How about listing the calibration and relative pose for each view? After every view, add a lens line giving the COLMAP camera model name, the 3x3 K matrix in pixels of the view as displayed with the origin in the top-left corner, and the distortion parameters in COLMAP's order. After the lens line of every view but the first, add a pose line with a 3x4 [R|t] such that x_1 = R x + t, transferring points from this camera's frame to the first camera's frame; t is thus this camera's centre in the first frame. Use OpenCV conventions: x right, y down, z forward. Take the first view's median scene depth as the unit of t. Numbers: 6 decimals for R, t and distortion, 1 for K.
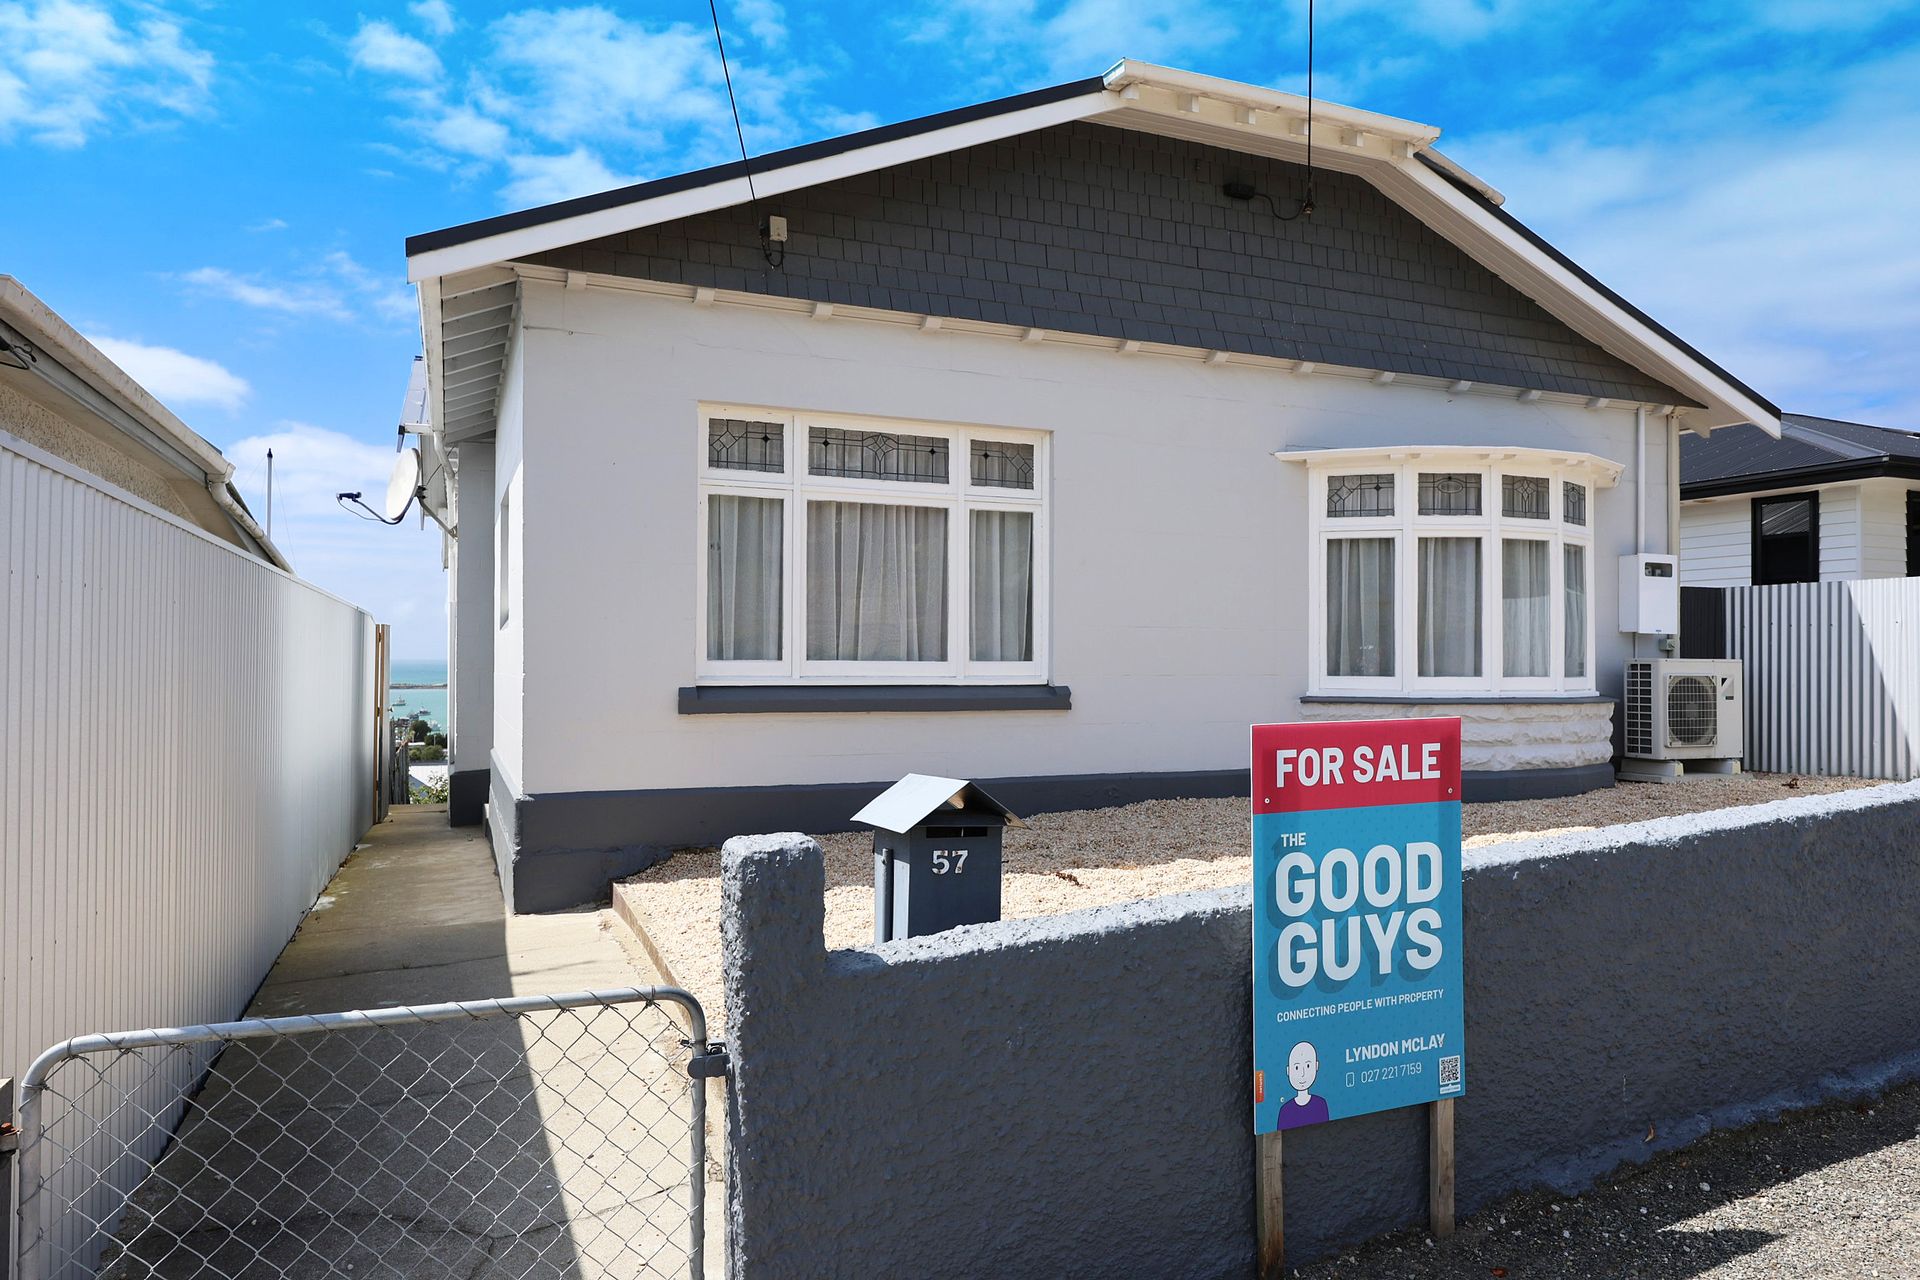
lens RADIAL K [[1217.2, 0, 960.0], [0, 1217.2, 640.0], [0, 0, 1]] dist [-0.005993, -0.000699]
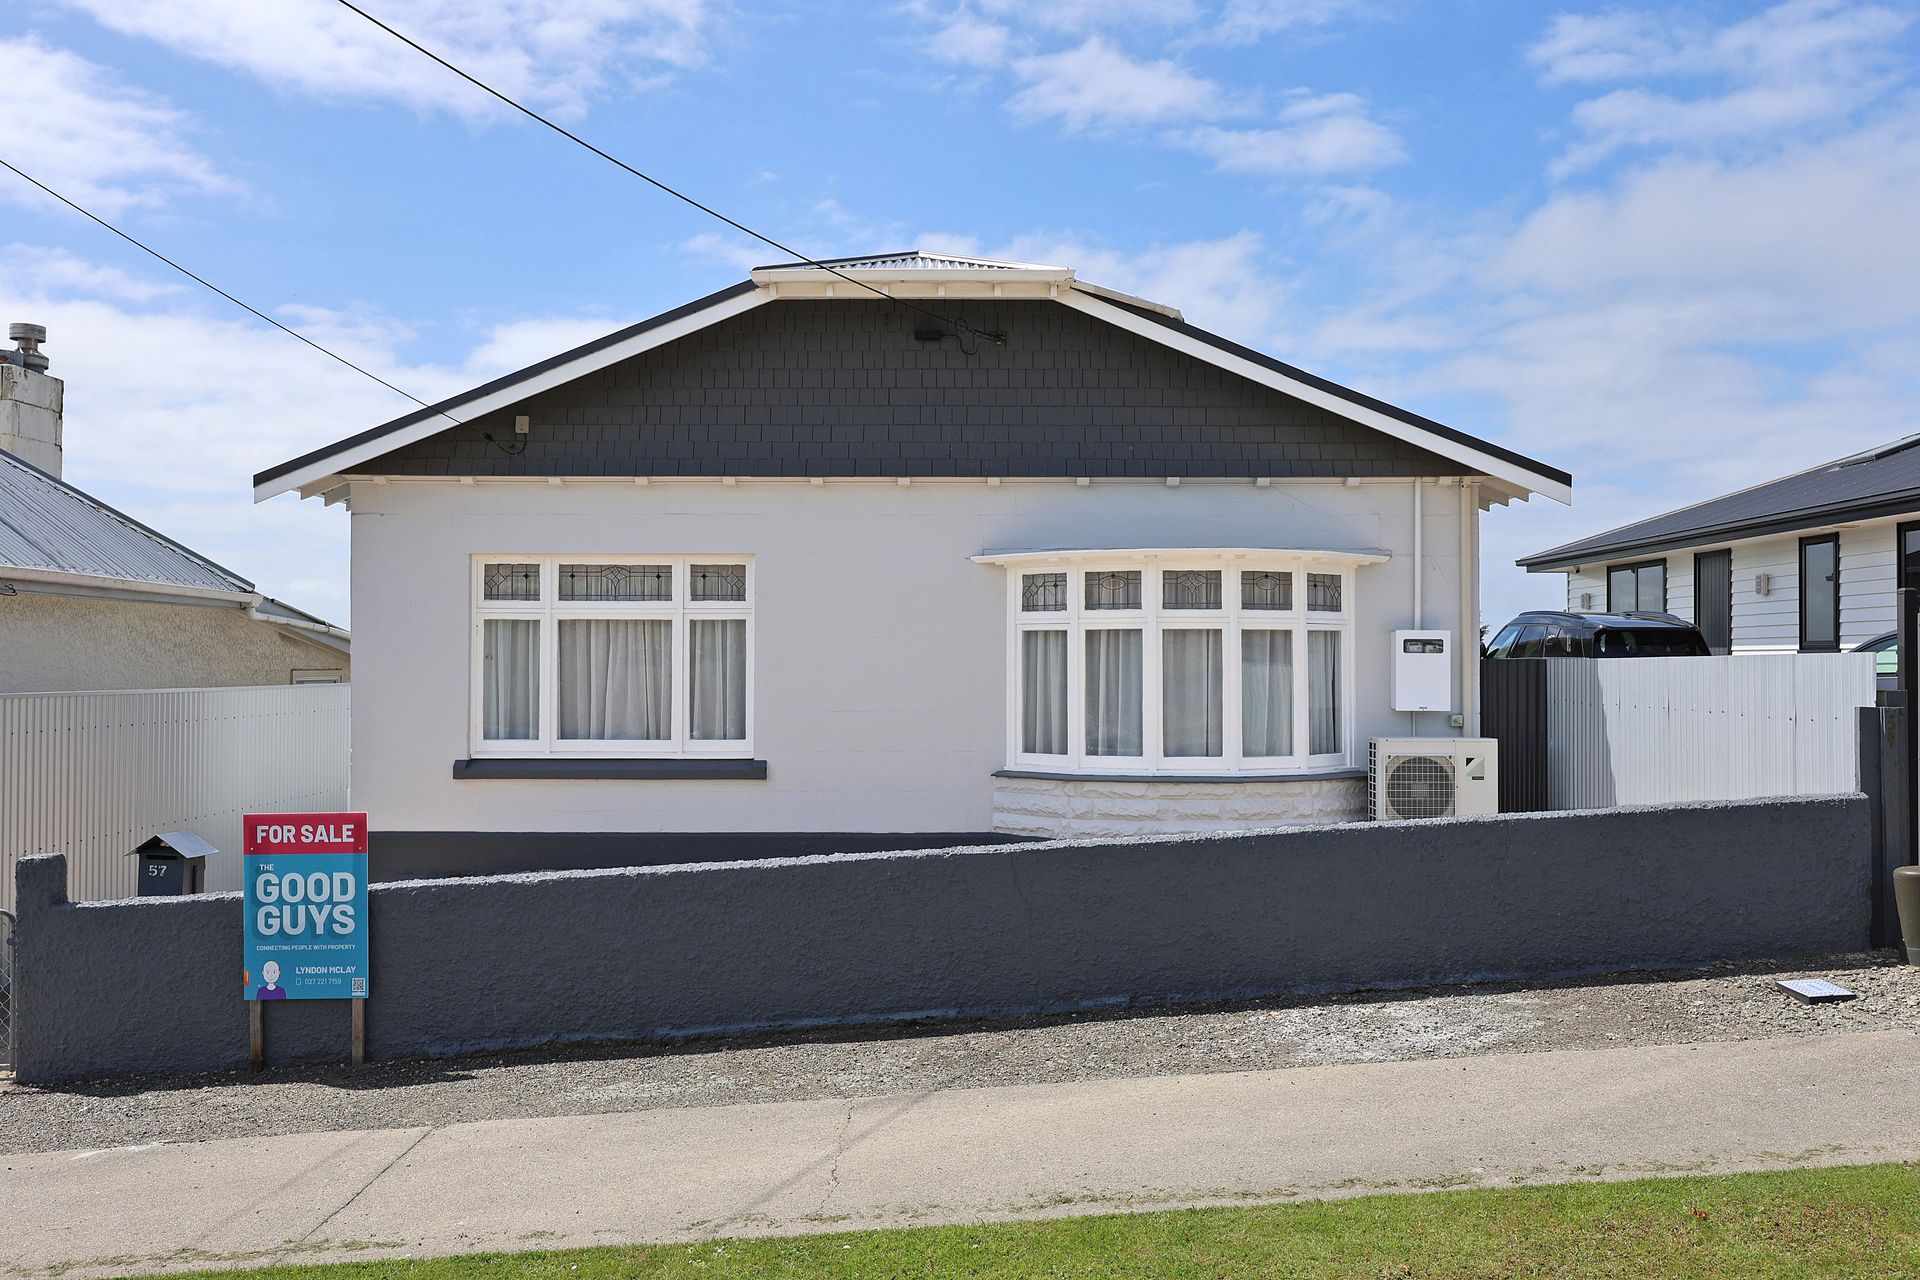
lens RADIAL K [[1562.0, 0, 960.0], [0, 1562.0, 640.0], [0, 0, 1]] dist [-0.000130, 0.005786]
pose [[0.924265, -0.011110, -0.381590, 0.955558], [0.010773, 0.999937, -0.003020, -0.084599], [0.381599, -0.001320, 0.924327, -0.425296]]
